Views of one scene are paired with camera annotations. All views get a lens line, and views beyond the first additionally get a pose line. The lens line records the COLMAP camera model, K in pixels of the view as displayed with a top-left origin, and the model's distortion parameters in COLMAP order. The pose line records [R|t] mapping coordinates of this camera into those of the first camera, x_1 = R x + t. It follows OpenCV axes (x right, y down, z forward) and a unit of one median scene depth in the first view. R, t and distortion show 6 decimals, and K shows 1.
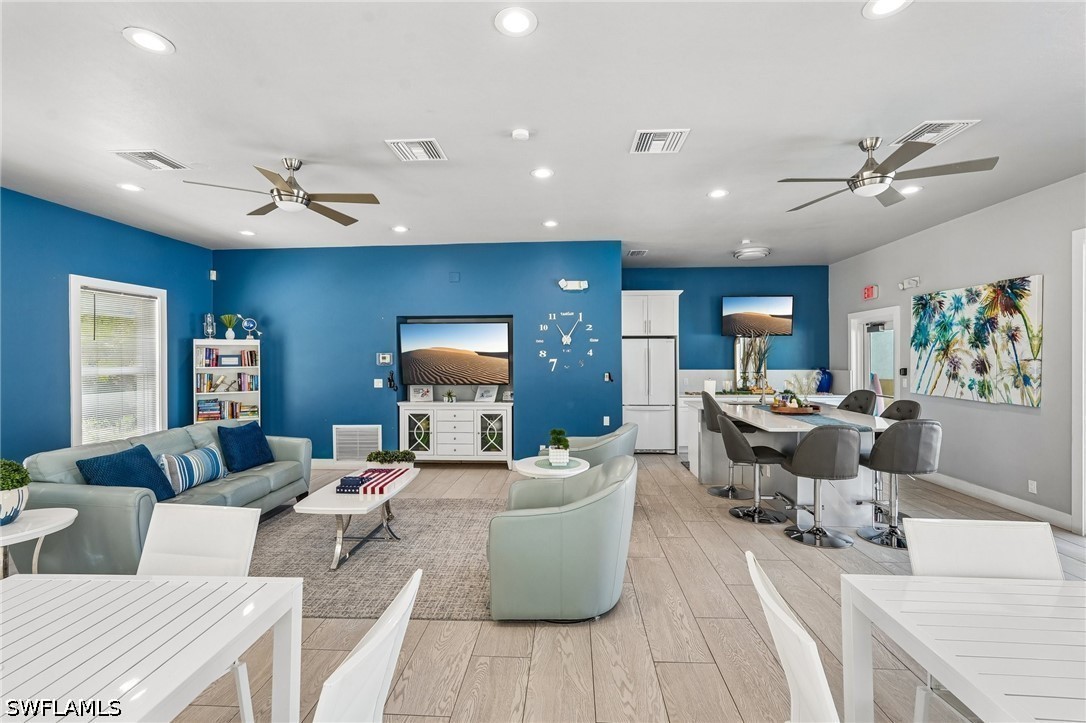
lens RADIAL K [[478.5, 0, 546.0], [0, 478.5, 358.7], [0, 0, 1]] dist [-0.002330, 0.002184]
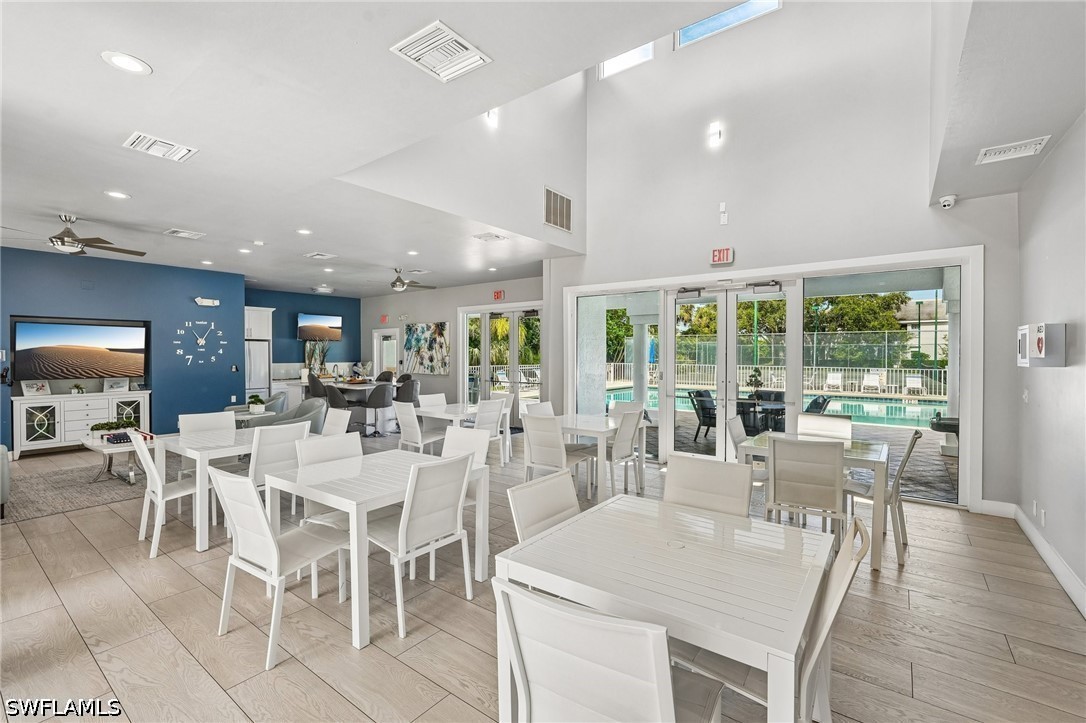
lens RADIAL K [[478.5, 0, 535.7], [0, 478.5, 359.5], [0, 0, 1]] dist [-0.002330, 0.002184]
pose [[0.573979, -0.007134, 0.818839, -0.525273], [-0.000417, 0.999959, 0.009004, -0.001382], [-0.818870, -0.005510, 0.573953, -0.560585]]
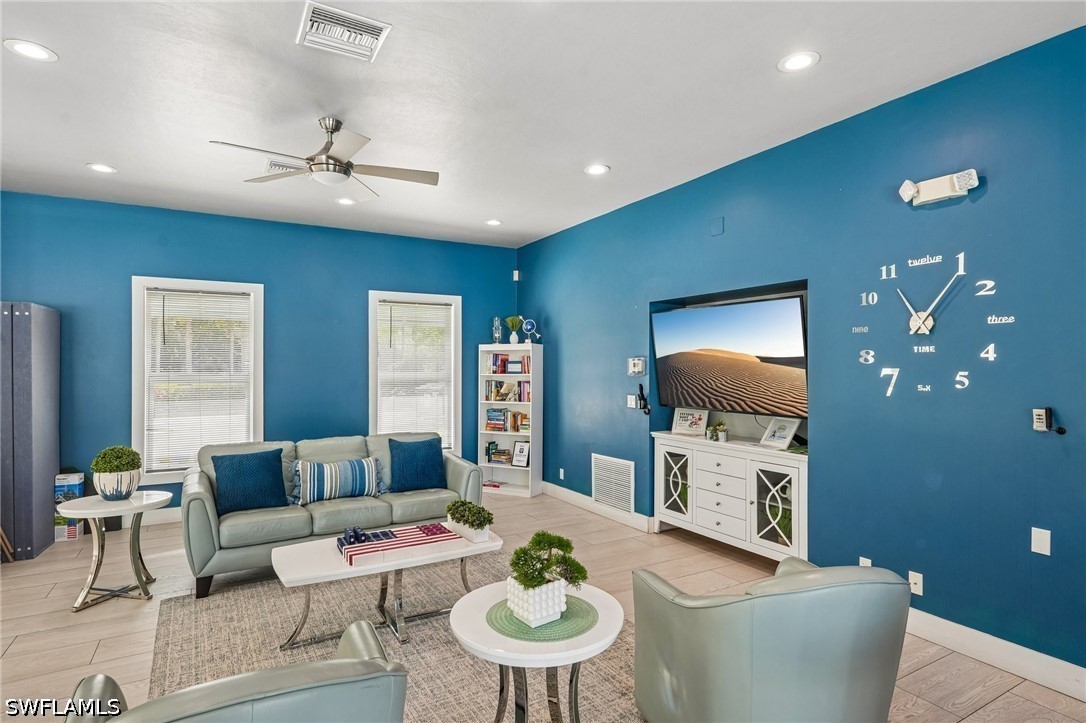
lens RADIAL K [[573.0, 0, 542.4], [0, 573.0, 364.1], [0, 0, 1]] dist [-0.003769, 0.000842]
pose [[0.552517, 0.002040, -0.833499, 0.277584], [-0.004263, 0.999991, -0.000378, -0.001900], [0.833491, 0.003762, 0.552520, 0.446407]]
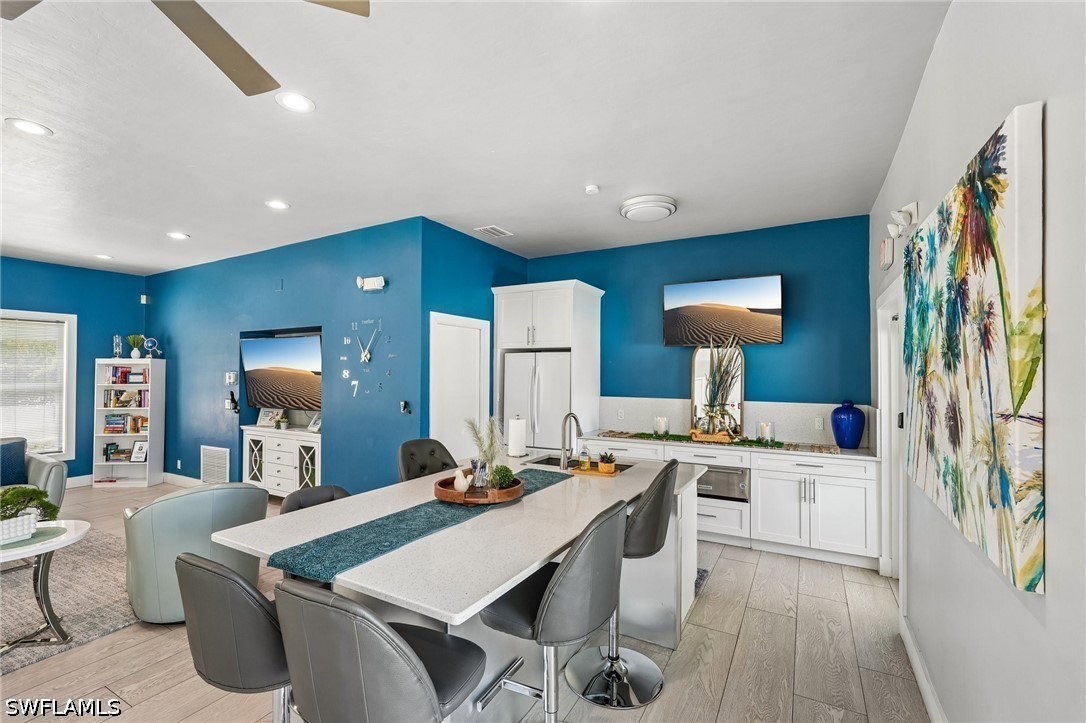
lens RADIAL K [[478.5, 0, 538.3], [0, 478.5, 365.6], [0, 0, 1]] dist [-0.002330, 0.002184]
pose [[0.897488, -0.000642, -0.441039, 0.624264], [-0.005993, 0.999889, -0.013652, -0.015296], [0.440999, 0.014895, 0.897384, 0.439756]]
